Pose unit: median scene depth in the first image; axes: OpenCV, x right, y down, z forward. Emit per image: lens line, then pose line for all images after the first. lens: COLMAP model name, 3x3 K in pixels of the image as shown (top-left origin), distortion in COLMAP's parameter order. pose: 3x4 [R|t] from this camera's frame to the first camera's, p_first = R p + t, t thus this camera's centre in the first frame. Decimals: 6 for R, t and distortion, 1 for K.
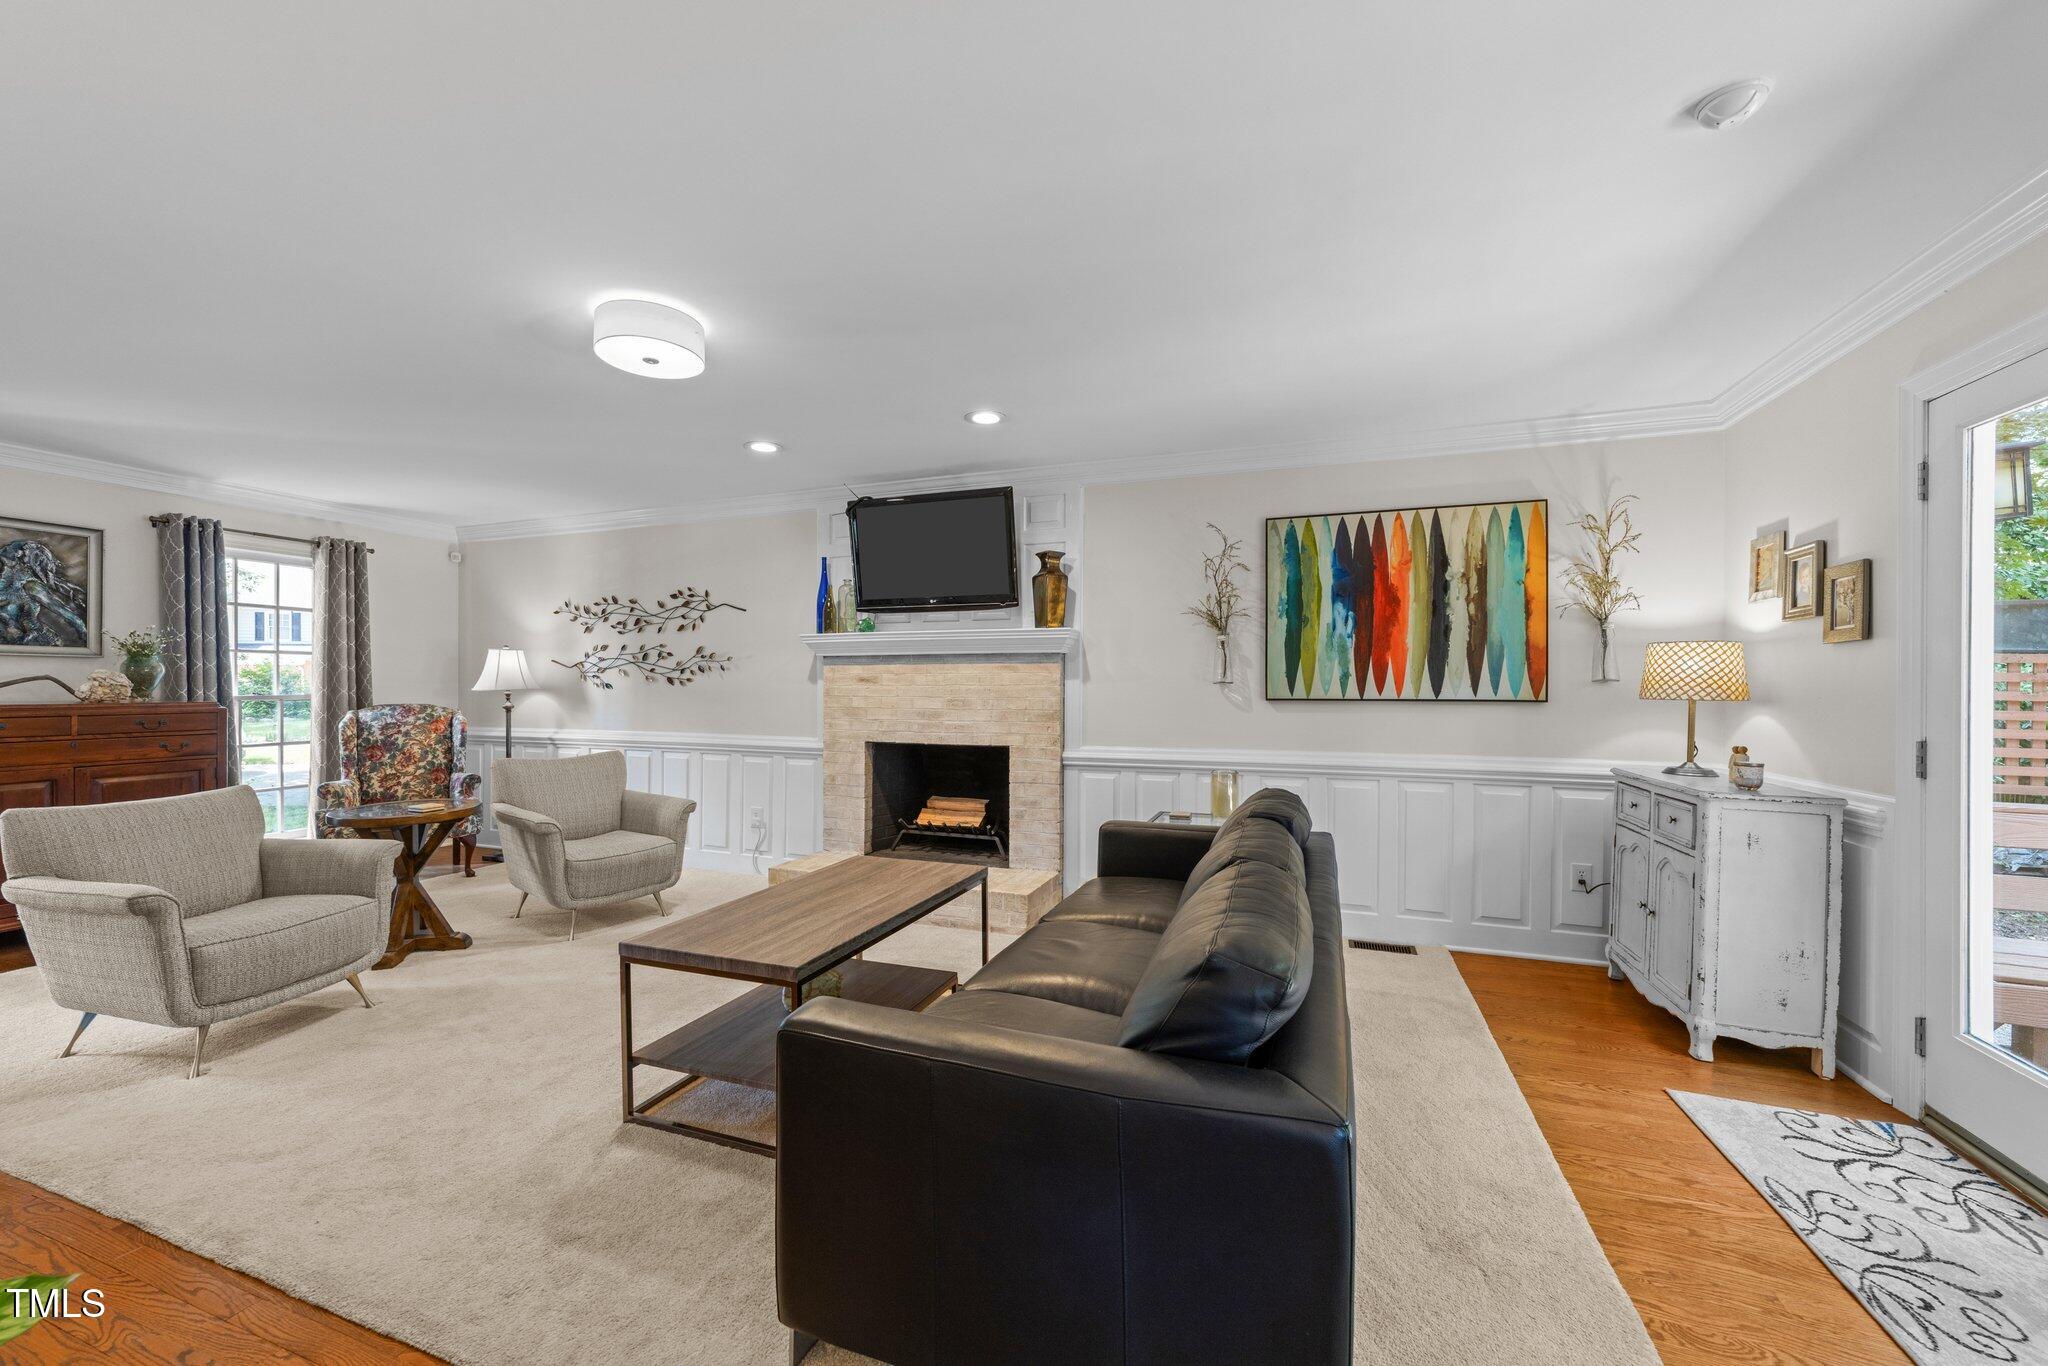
lens RADIAL K [[773.3, 0, 1026.7], [0, 773.3, 690.4], [0, 0, 1]] dist [-0.010437, 0.004065]
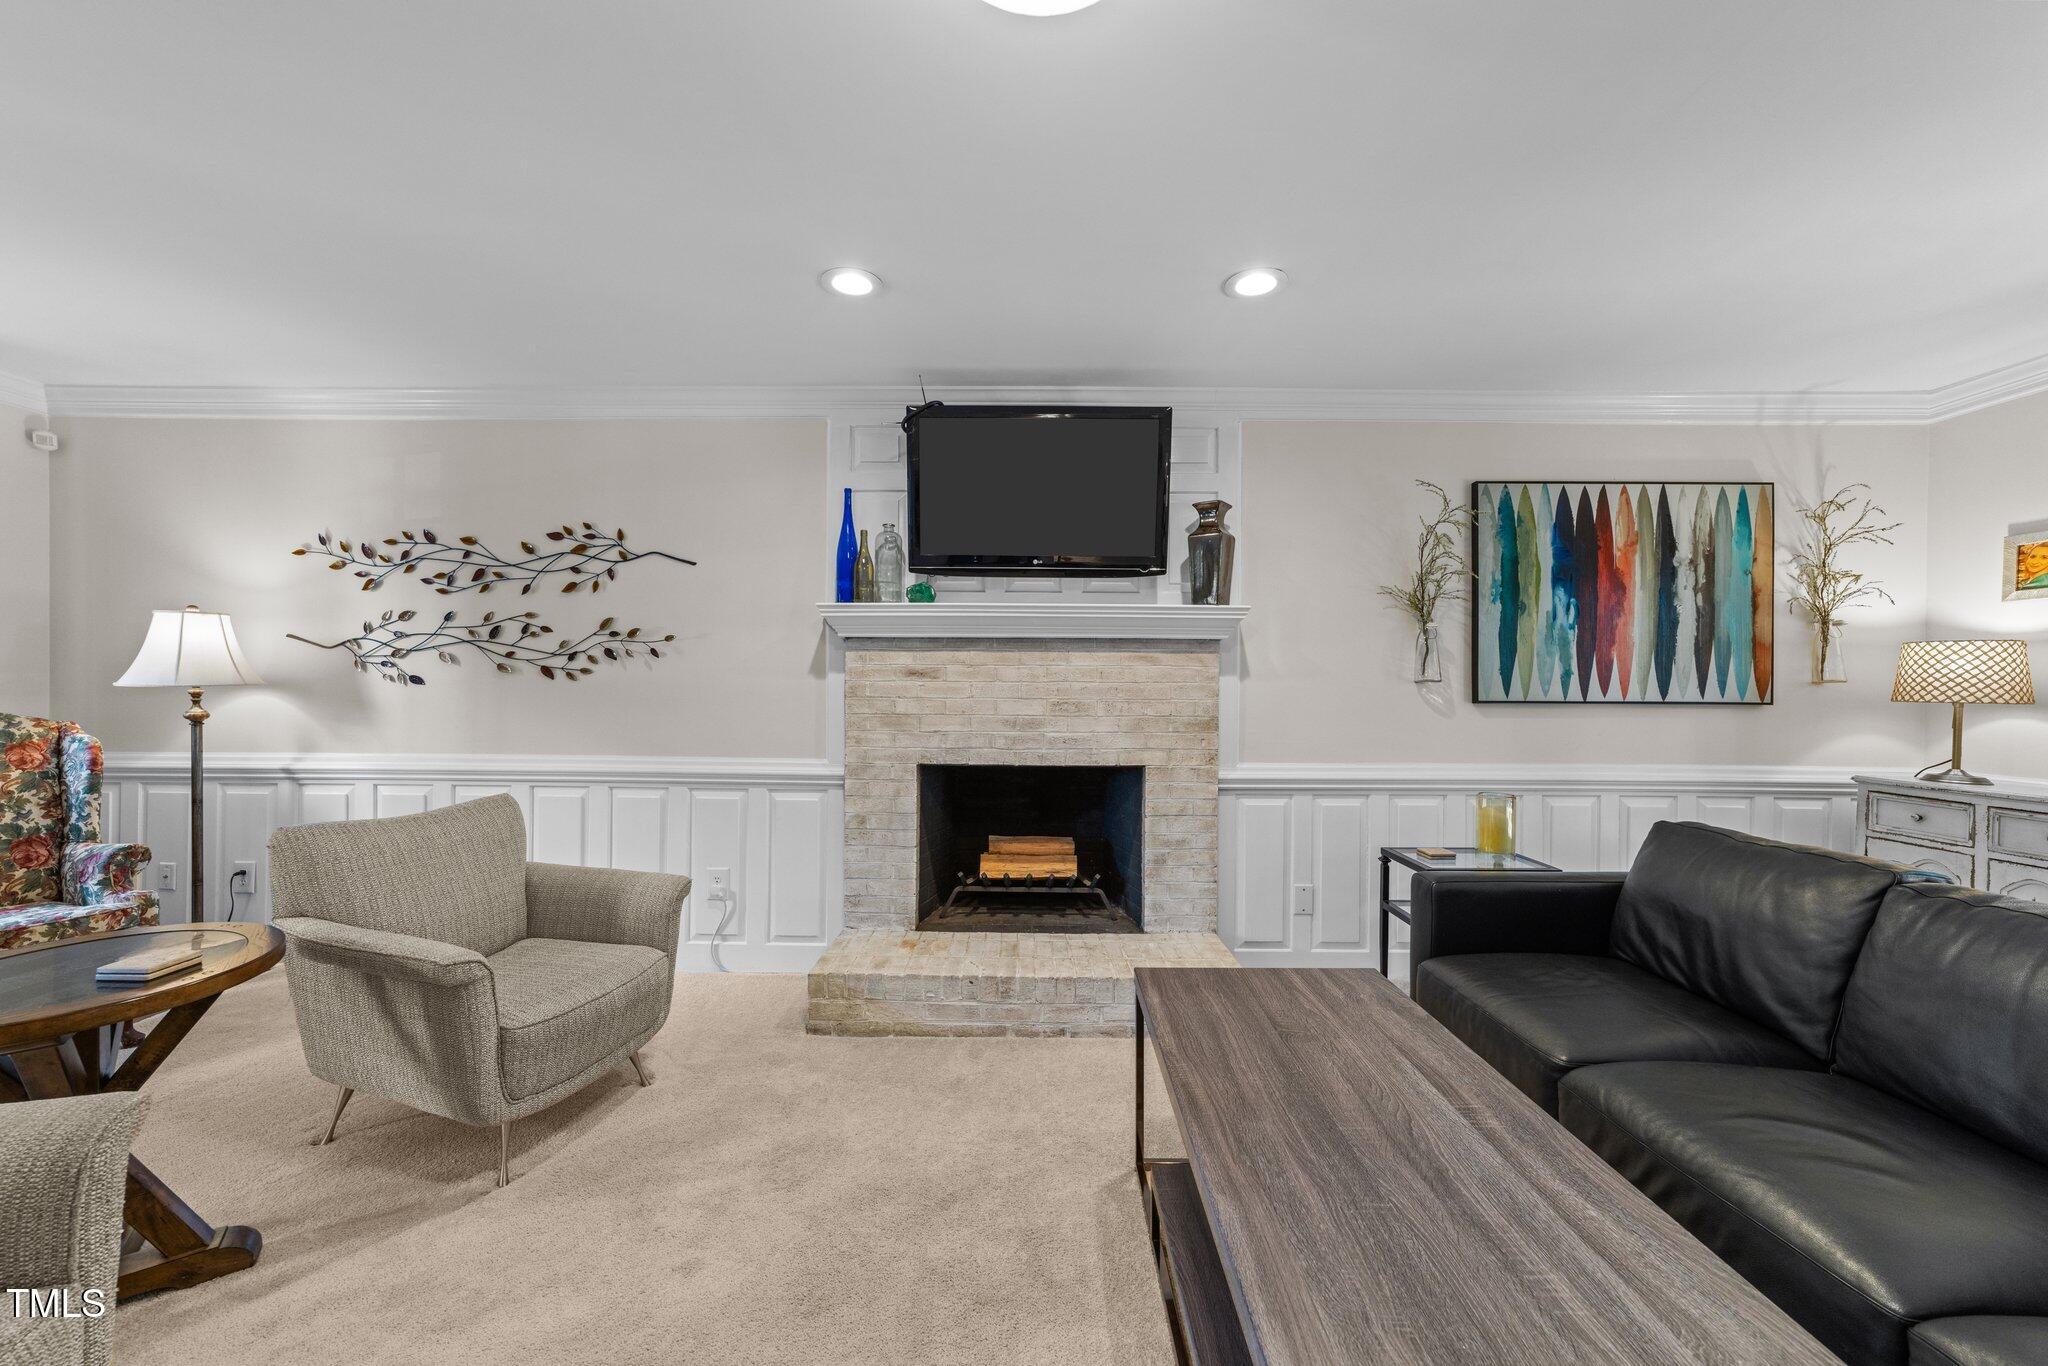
lens RADIAL K [[773.3, 0, 1026.3], [0, 773.3, 688.3], [0, 0, 1]] dist [-0.010437, 0.004065]
pose [[0.942241, 0.002887, 0.334922, -0.381674], [-0.003447, 0.999993, 0.001080, -0.001664], [-0.334917, -0.002172, 0.942245, 0.358793]]
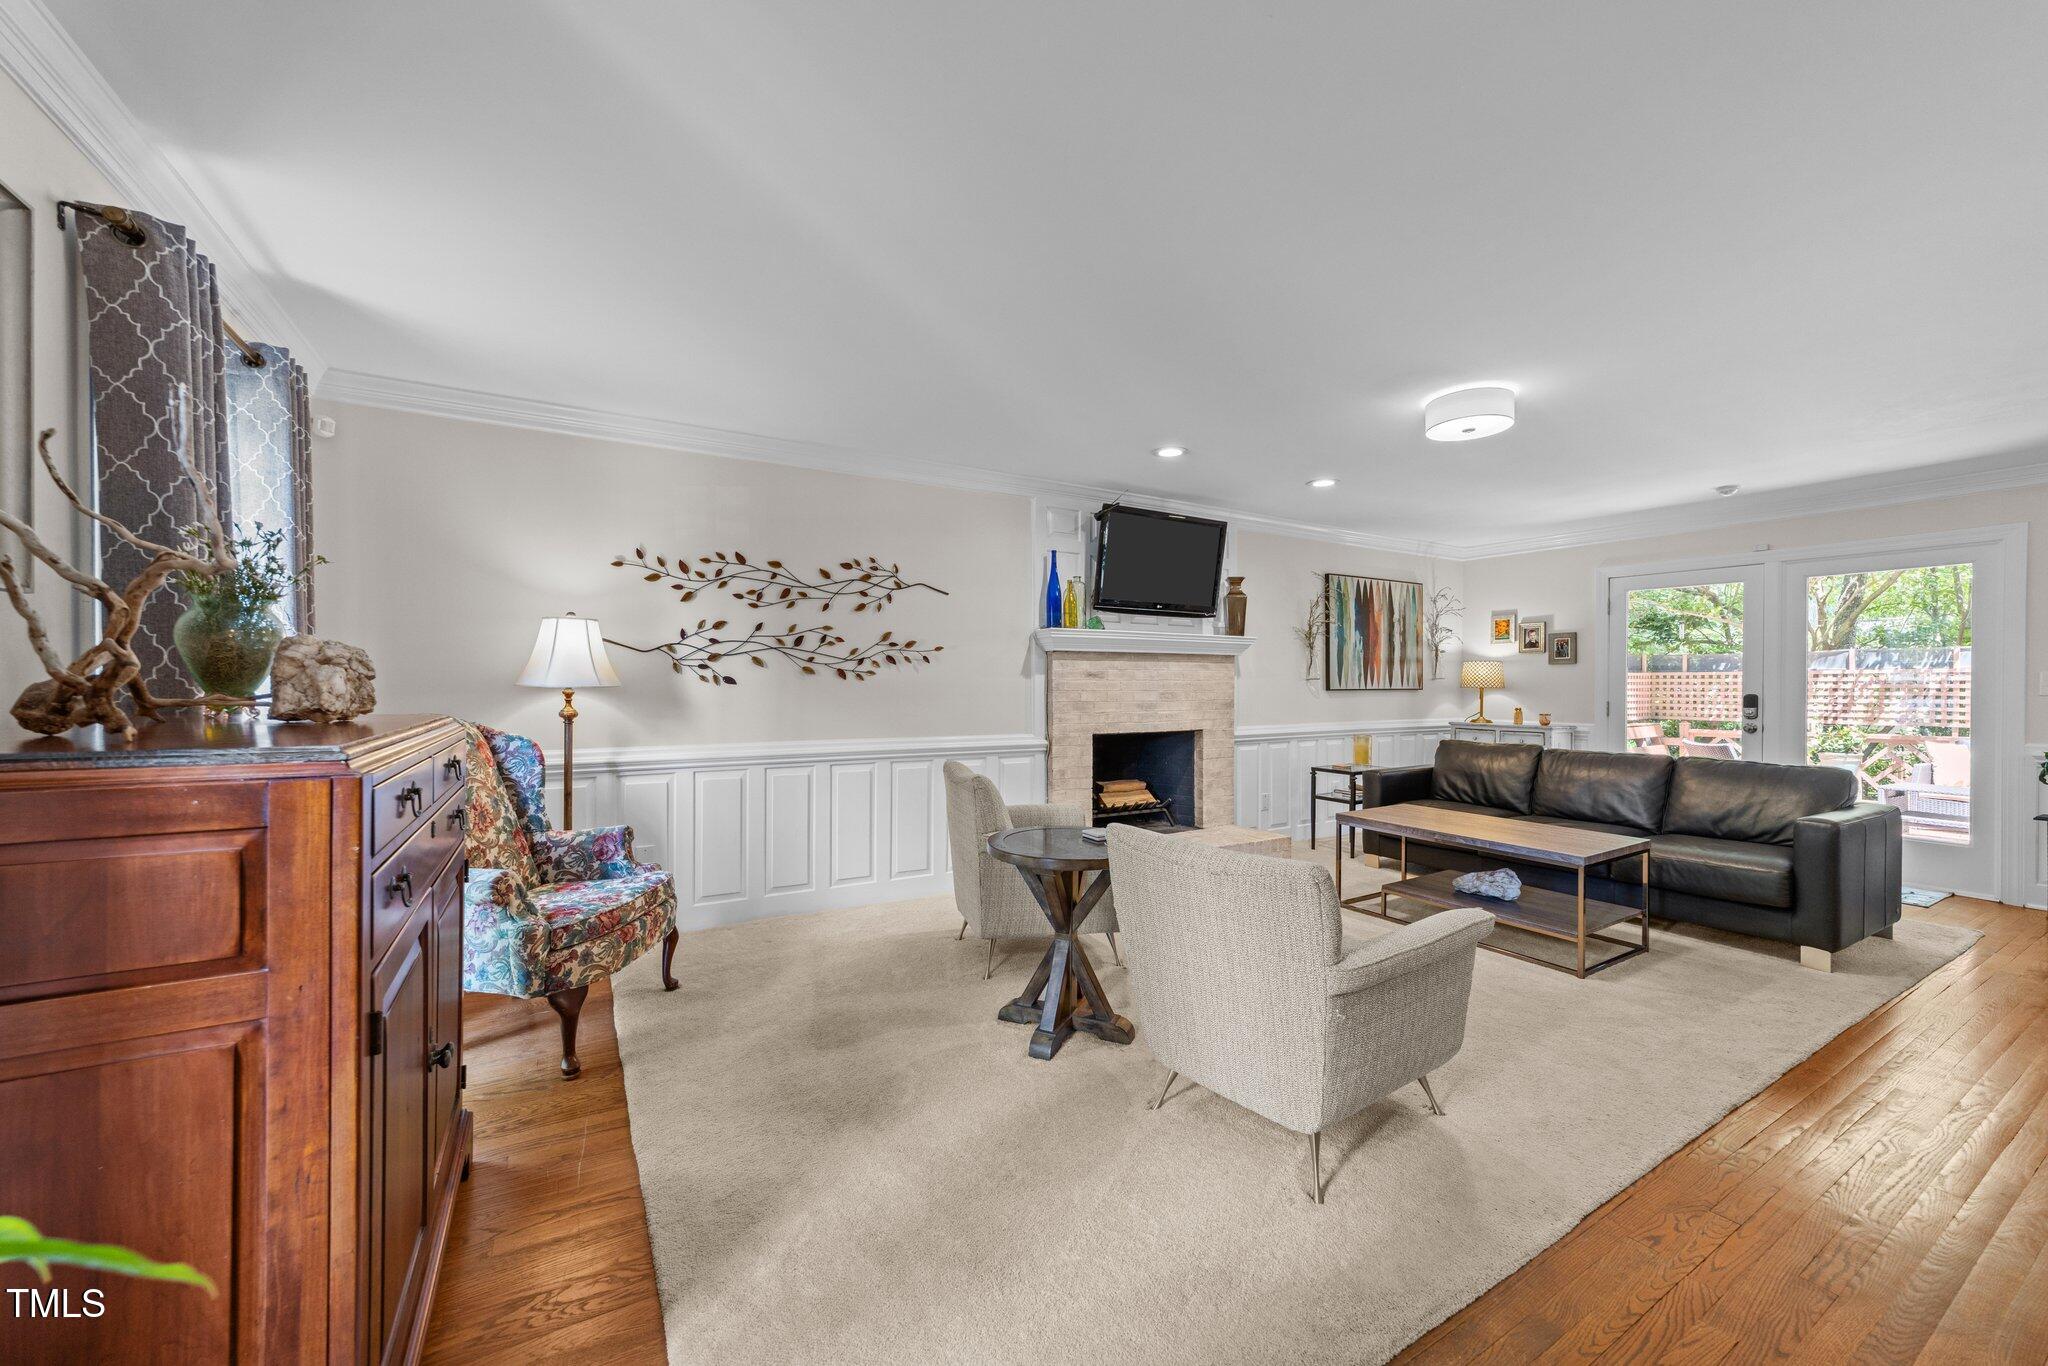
lens RADIAL K [[773.3, 0, 1025.0], [0, 773.3, 682.9], [0, 0, 1]] dist [-0.010437, 0.004065]
pose [[0.634043, -0.002441, 0.773294, -1.180217], [0.001643, 0.999997, 0.001809, -0.005132], [-0.773296, 0.000124, 0.634045, 0.450006]]
